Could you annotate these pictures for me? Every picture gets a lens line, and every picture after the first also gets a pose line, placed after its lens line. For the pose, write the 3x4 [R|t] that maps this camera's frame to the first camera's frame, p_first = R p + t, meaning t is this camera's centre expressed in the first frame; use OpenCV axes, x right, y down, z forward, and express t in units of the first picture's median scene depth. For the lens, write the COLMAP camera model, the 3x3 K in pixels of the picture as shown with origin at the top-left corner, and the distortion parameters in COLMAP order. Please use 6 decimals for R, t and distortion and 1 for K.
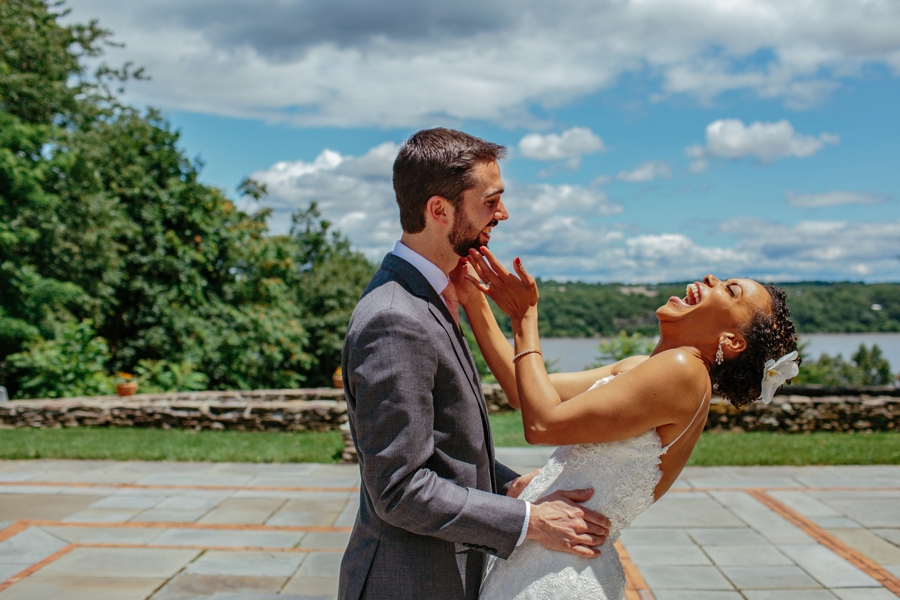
lens RADIAL K [[957.2, 0, 492.0], [0, 957.2, 263.7], [0, 0, 1]] dist [-0.078456, 0.014322]
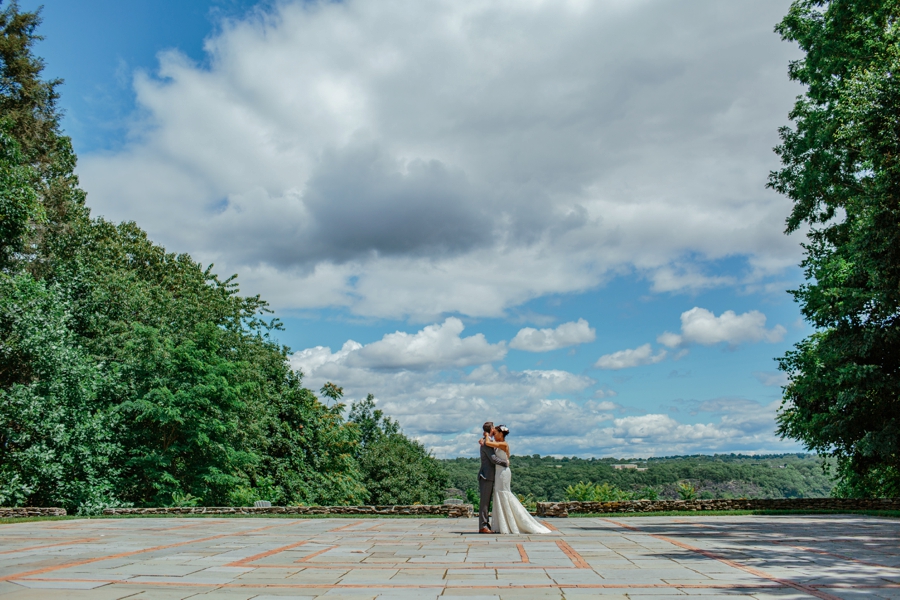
lens RADIAL K [[914.7, 0, 445.7], [0, 914.7, 257.1], [0, 0, 1]] dist [-0.063559, -0.004615]
pose [[0.998688, -0.021021, -0.046705, -0.009265], [0.011228, 0.979569, -0.200797, 0.003457], [0.049971, 0.200009, 0.978519, -0.438213]]
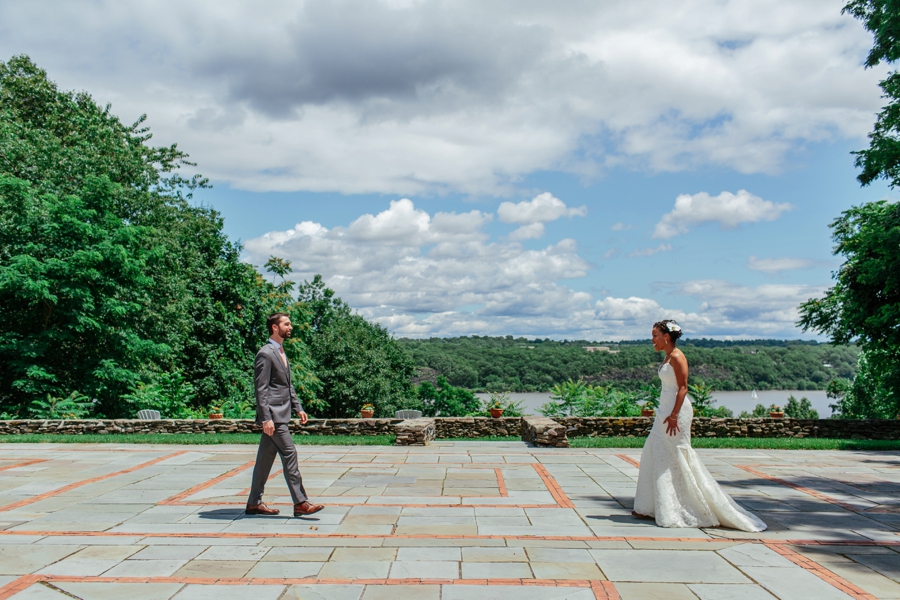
lens RADIAL K [[902.4, 0, 457.3], [0, 902.4, 275.4], [0, 0, 1]] dist [0.010141, -0.019267]
pose [[0.999951, 0.001860, -0.009729, -0.007065], [-0.002370, 0.998611, -0.052636, -0.005271], [0.009618, 0.052657, 0.998566, -0.196785]]
